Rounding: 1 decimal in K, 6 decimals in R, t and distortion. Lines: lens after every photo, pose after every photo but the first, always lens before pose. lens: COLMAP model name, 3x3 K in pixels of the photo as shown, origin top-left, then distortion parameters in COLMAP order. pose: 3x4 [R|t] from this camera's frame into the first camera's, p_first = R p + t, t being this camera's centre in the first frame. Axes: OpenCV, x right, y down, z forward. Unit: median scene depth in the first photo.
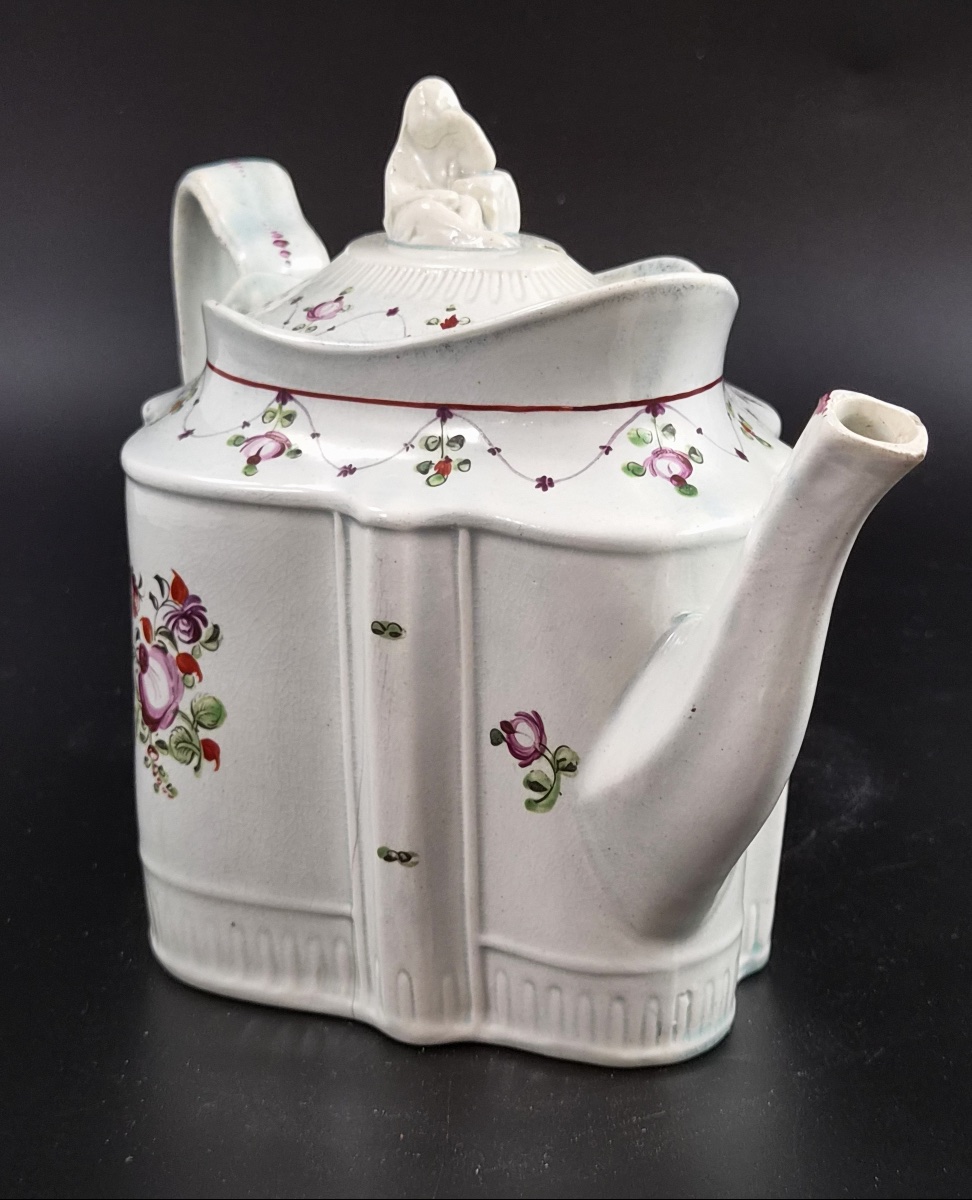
lens RADIAL K [[2818.7, 0, 482.6], [0, 2818.7, 601.2], [0, 0, 1]] dist [0.126619, 0.000000]
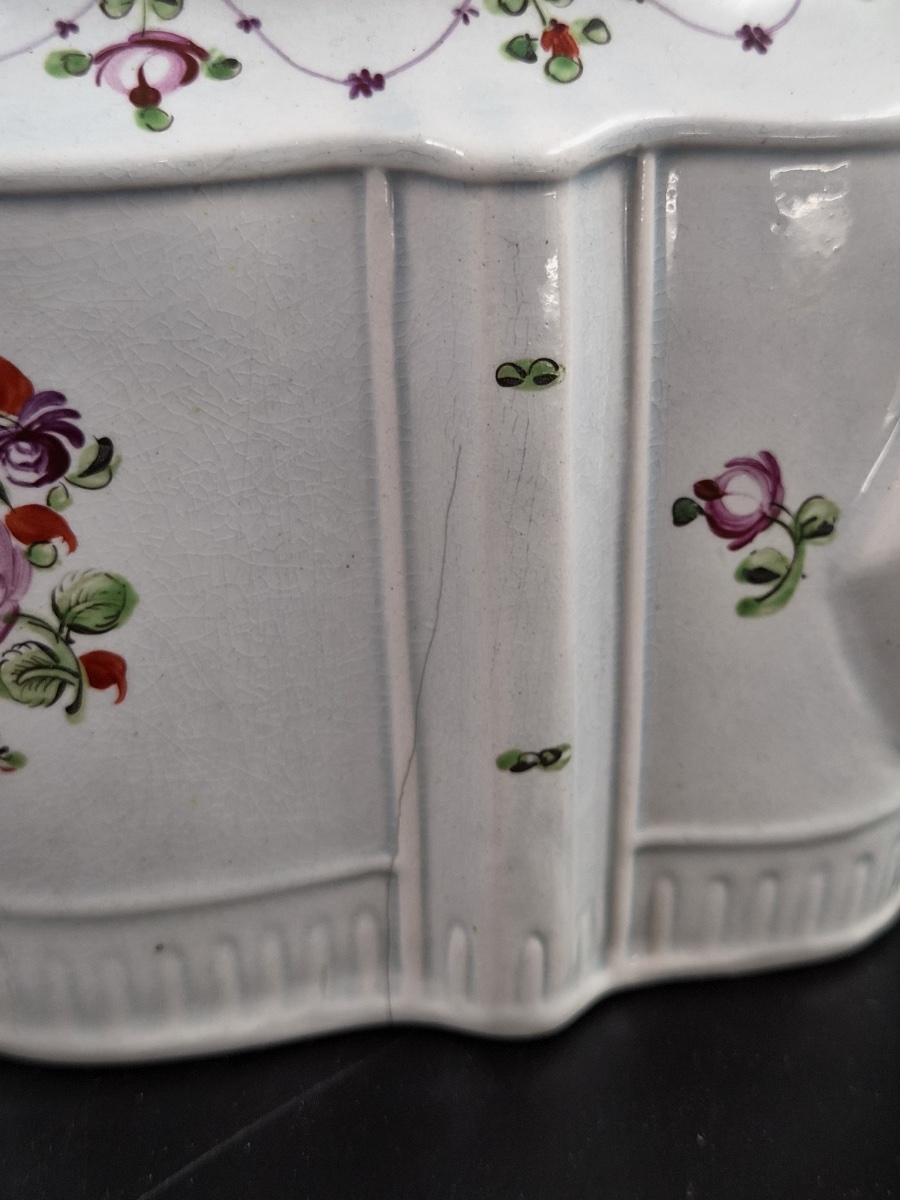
lens RADIAL K [[2451.6, 0, 459.0], [0, 2451.6, 592.7], [0, 0, 1]] dist [0.027198, 0.000000]
pose [[0.804364, -0.287760, 0.519801, -0.284209], [0.171833, 0.950167, 0.260107, -0.069816], [-0.568746, -0.119902, 0.813727, 0.612840]]
